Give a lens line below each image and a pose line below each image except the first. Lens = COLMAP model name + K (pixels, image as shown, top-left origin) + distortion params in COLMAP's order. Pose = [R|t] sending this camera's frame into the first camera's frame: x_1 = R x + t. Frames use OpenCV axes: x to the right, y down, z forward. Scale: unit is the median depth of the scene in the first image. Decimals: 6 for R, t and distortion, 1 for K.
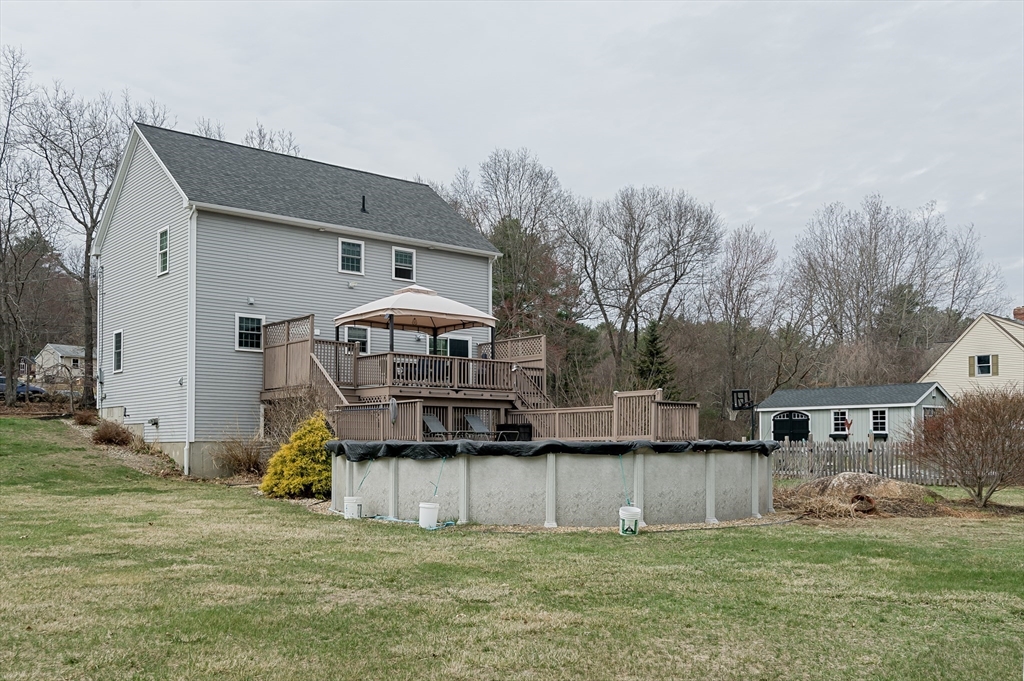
lens RADIAL K [[948.9, 0, 515.6], [0, 948.9, 344.2], [0, 0, 1]] dist [-0.004079, 0.000000]
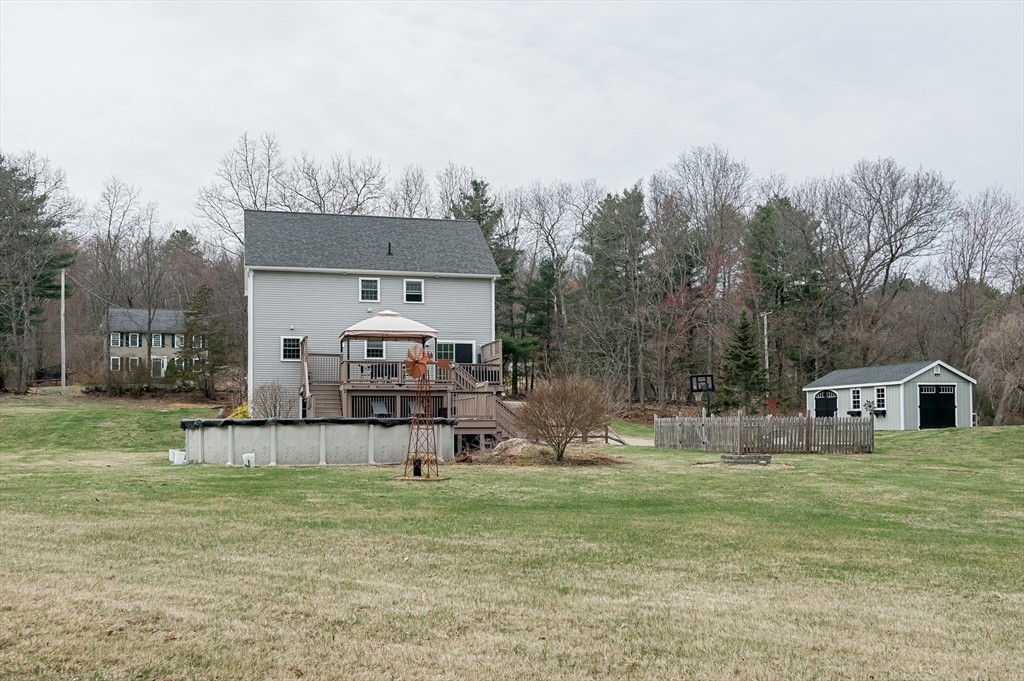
lens RADIAL K [[986.1, 0, 509.7], [0, 986.1, 338.9], [0, 0, 1]] dist [-0.007020, 0.000000]
pose [[0.905768, -0.043054, -0.421582, 0.608365], [0.050133, 0.998726, 0.005716, -0.016965], [0.420799, -0.026313, 0.906772, -0.232116]]
